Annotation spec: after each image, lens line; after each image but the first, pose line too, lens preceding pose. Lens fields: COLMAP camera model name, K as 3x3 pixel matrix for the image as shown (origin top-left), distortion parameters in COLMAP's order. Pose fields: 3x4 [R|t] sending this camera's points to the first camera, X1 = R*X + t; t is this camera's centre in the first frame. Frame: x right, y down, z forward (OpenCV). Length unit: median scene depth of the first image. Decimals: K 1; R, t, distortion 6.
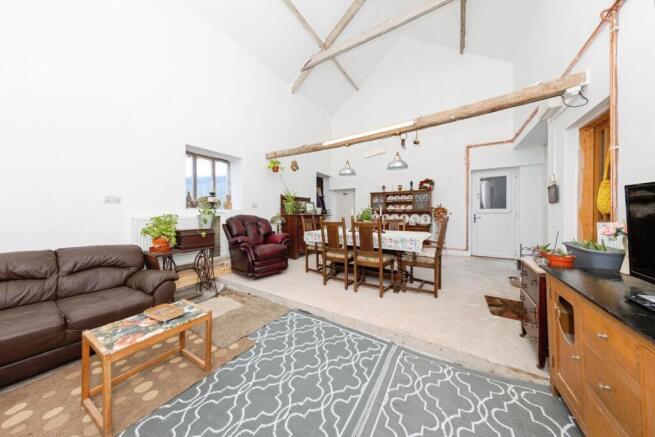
lens RADIAL K [[207.5, 0, 326.6], [0, 207.5, 211.9], [0, 0, 1]] dist [0.005271, -0.000213]
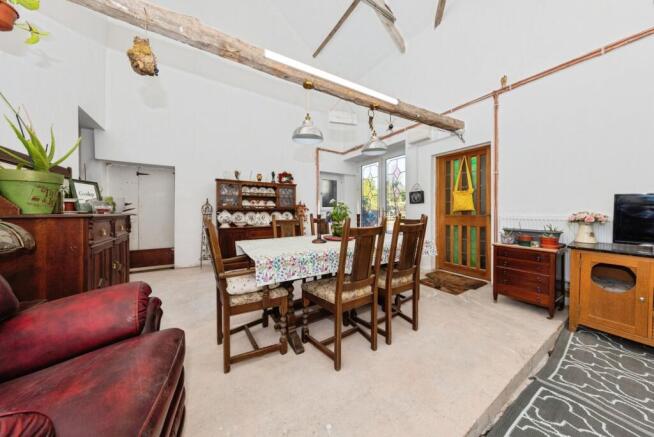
lens RADIAL K [[207.1, 0, 326.1], [0, 207.1, 211.9], [0, 0, 1]] dist [0.005271, -0.000213]
pose [[0.420625, -0.004246, 0.907225, -0.352271], [-0.003027, 0.999977, 0.006084, 0.006292], [-0.907230, -0.005305, 0.420602, 0.689597]]
